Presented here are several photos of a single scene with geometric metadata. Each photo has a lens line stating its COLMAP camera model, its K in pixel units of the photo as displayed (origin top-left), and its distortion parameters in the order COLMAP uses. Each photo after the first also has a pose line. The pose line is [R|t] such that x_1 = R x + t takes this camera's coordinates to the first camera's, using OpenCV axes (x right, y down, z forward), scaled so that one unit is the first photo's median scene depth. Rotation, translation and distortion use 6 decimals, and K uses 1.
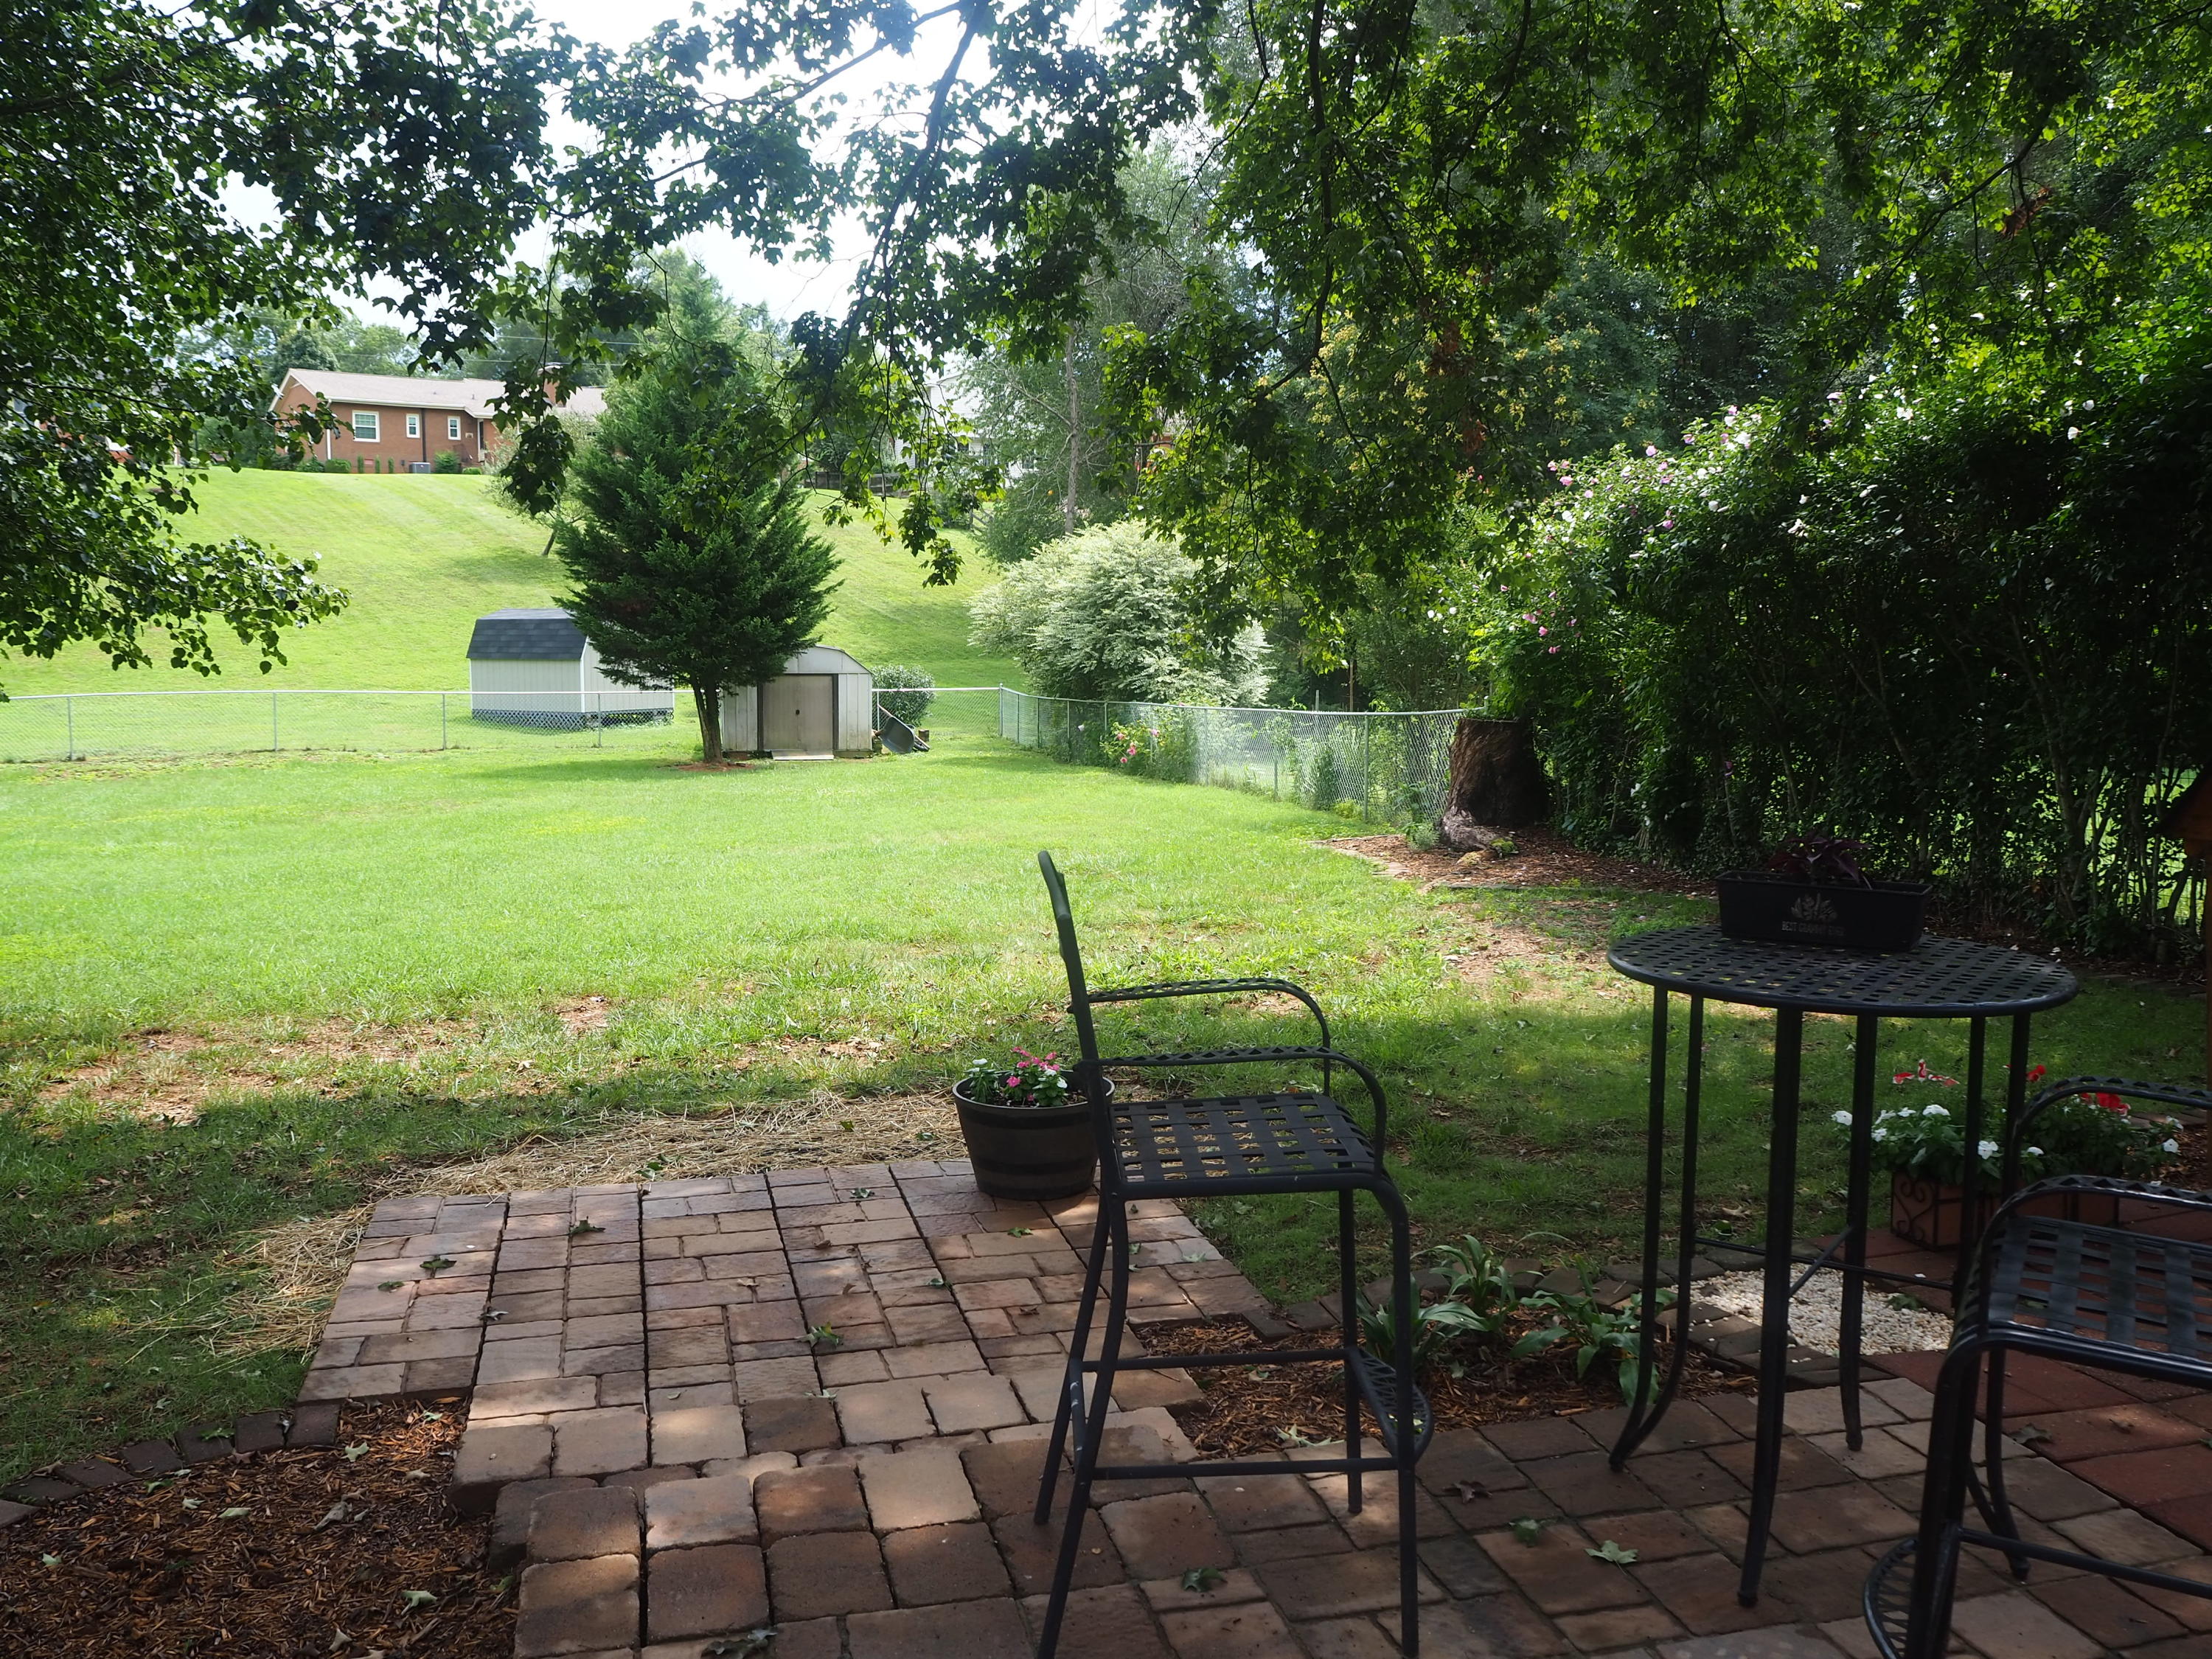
lens RADIAL K [[1848.1, 0, 1107.9], [0, 1848.1, 829.7], [0, 0, 1]] dist [-0.072369, 0.052489]
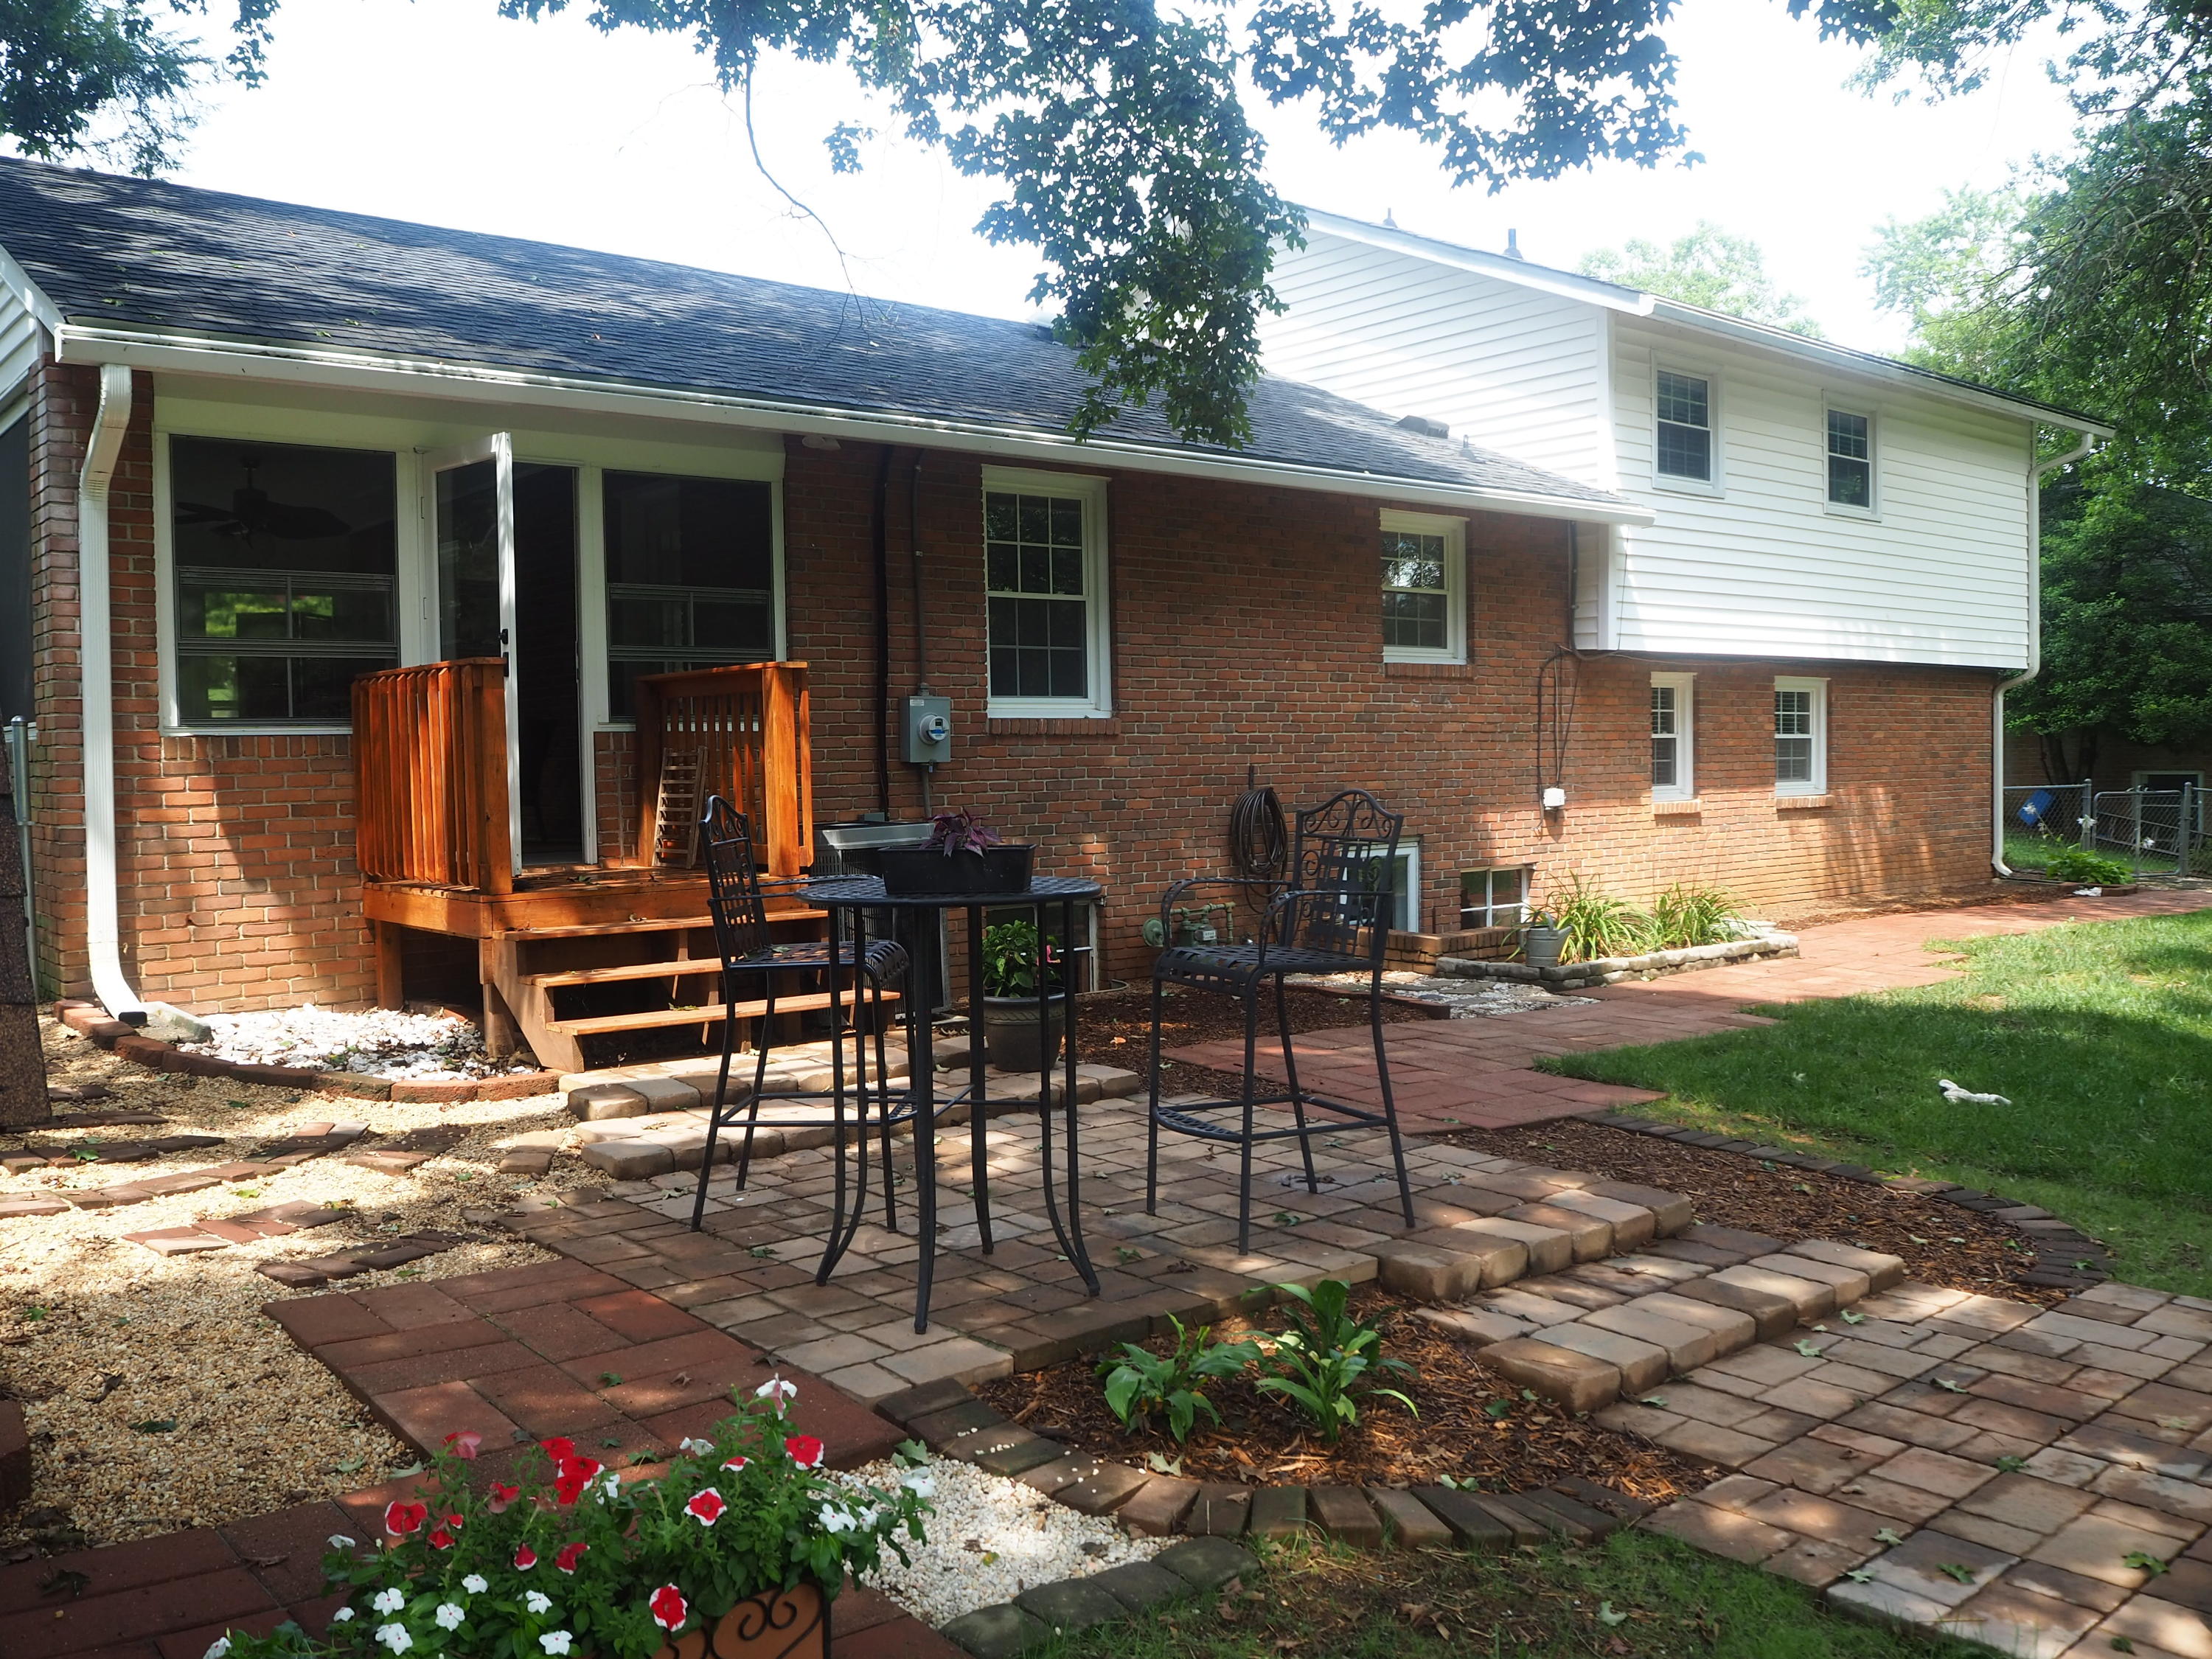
lens RADIAL K [[1848.1, 0, 1101.0], [0, 1848.1, 817.3], [0, 0, 1]] dist [-0.072369, 0.052489]
pose [[-0.895602, 0.030801, -0.443788, 0.634380], [-0.034283, 0.989855, 0.137885, -0.129537], [0.443533, 0.138705, -0.885460, 1.578860]]
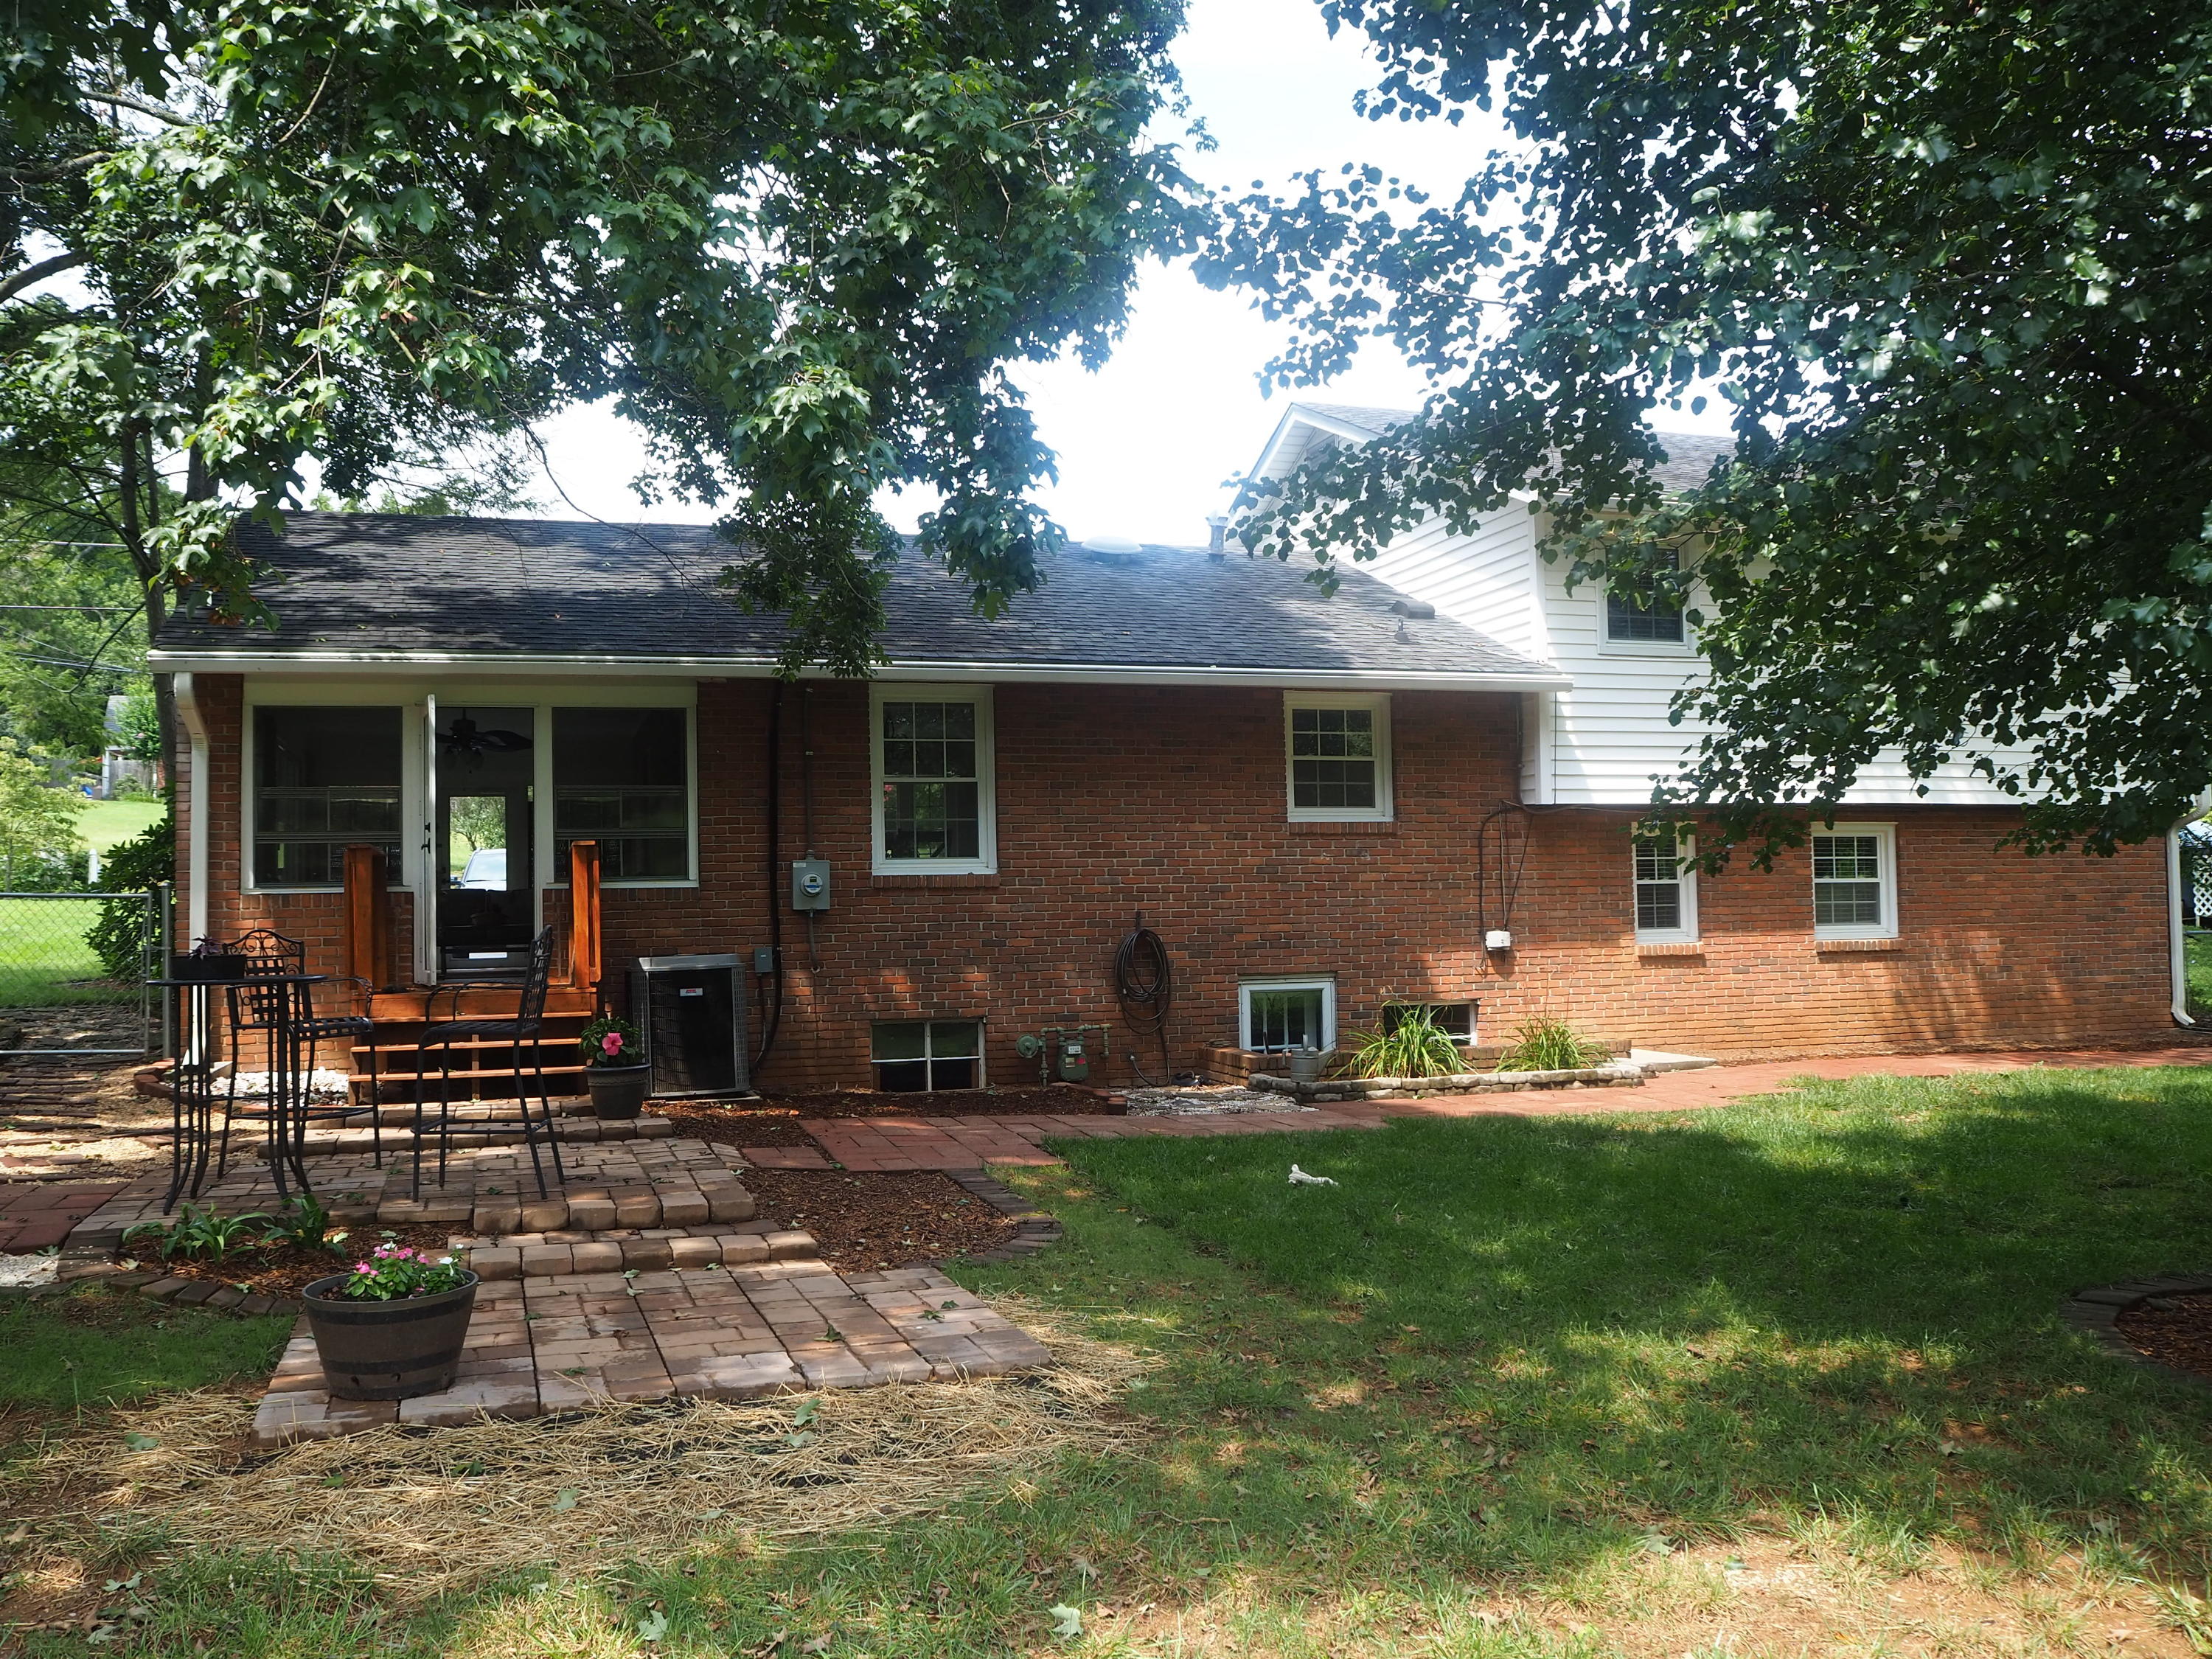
lens RADIAL K [[1848.1, 0, 1099.0], [0, 1848.1, 840.4], [0, 0, 1]] dist [-0.072369, 0.052489]
pose [[-0.997185, 0.018751, -0.072595, -0.437812], [0.013493, 0.997295, 0.072250, -0.200416], [0.073753, 0.071067, -0.994741, 2.489687]]
